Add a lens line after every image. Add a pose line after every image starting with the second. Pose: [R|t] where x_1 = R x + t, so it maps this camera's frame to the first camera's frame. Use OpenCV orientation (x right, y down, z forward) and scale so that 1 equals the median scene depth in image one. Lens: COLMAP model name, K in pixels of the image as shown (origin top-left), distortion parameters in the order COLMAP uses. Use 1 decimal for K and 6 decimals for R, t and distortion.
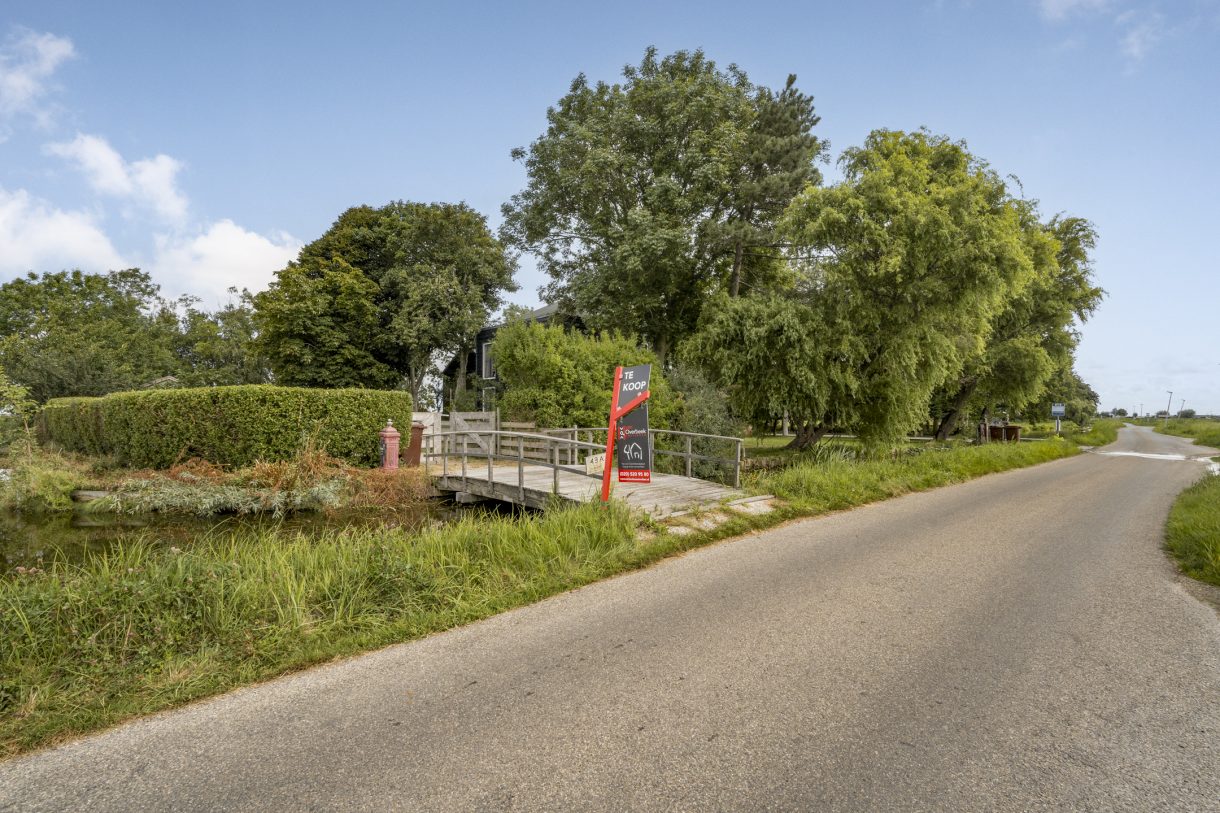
lens RADIAL K [[546.8, 0, 612.0], [0, 546.8, 411.8], [0, 0, 1]] dist [0.000316, 0.000822]
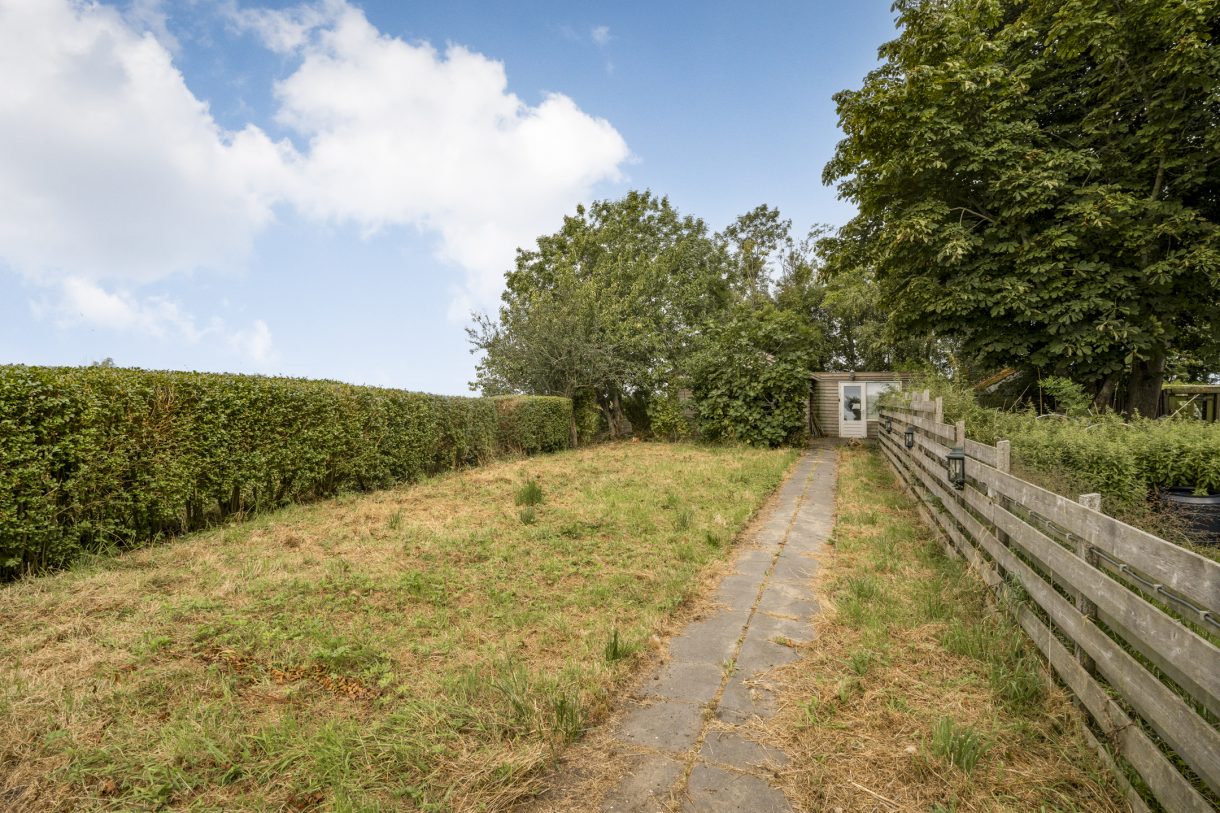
lens RADIAL K [[605.9, 0, 610.9], [0, 605.9, 409.0], [0, 0, 1]] dist [-0.000545, -0.000534]
pose [[0.427666, 0.014784, -0.903816, -0.297346], [-0.000281, 0.999868, 0.016222, -0.003979], [0.903937, -0.006684, 0.427614, 0.623499]]
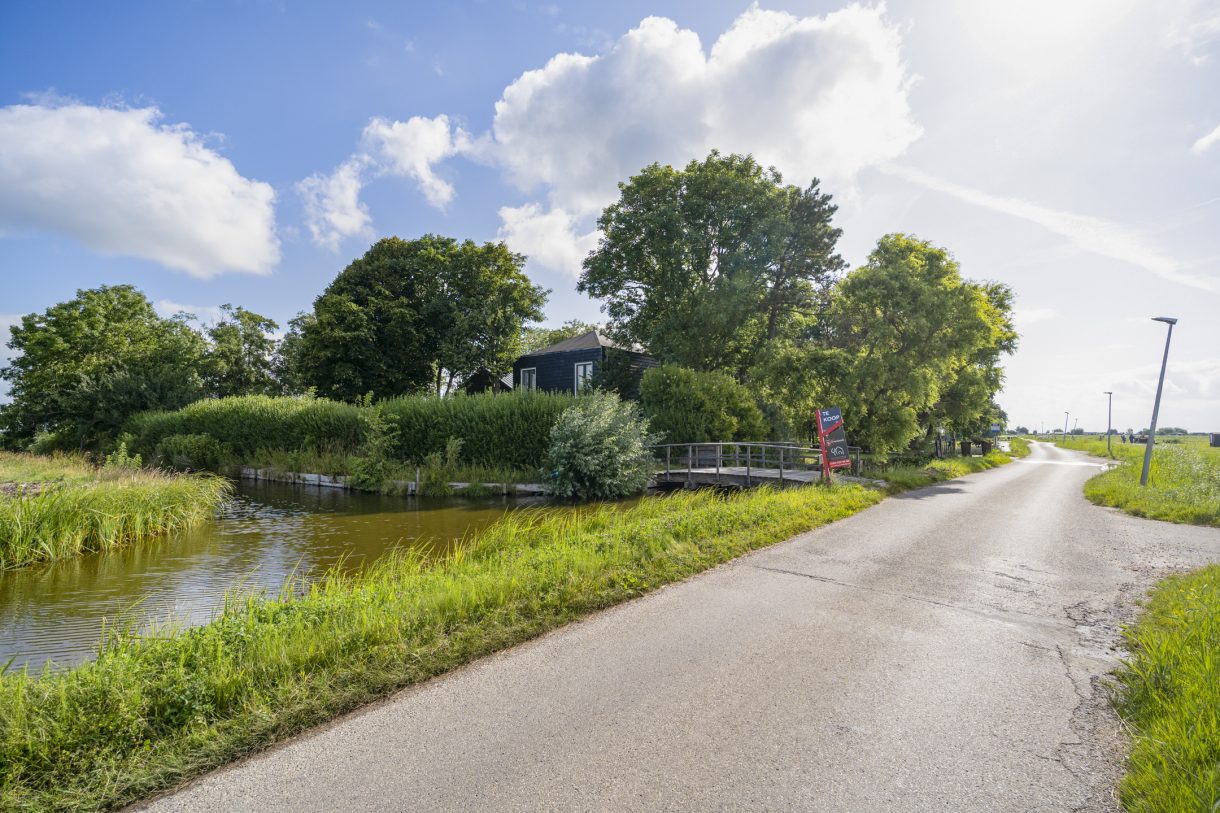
lens RADIAL K [[546.8, 0, 623.5], [0, 546.8, 421.6], [0, 0, 1]] dist [0.000316, 0.000822]
pose [[0.993119, 0.002536, 0.117086, -0.155560], [-0.000922, 0.999904, -0.013843, -0.002146], [-0.117110, 0.013640, 0.993025, -0.138616]]
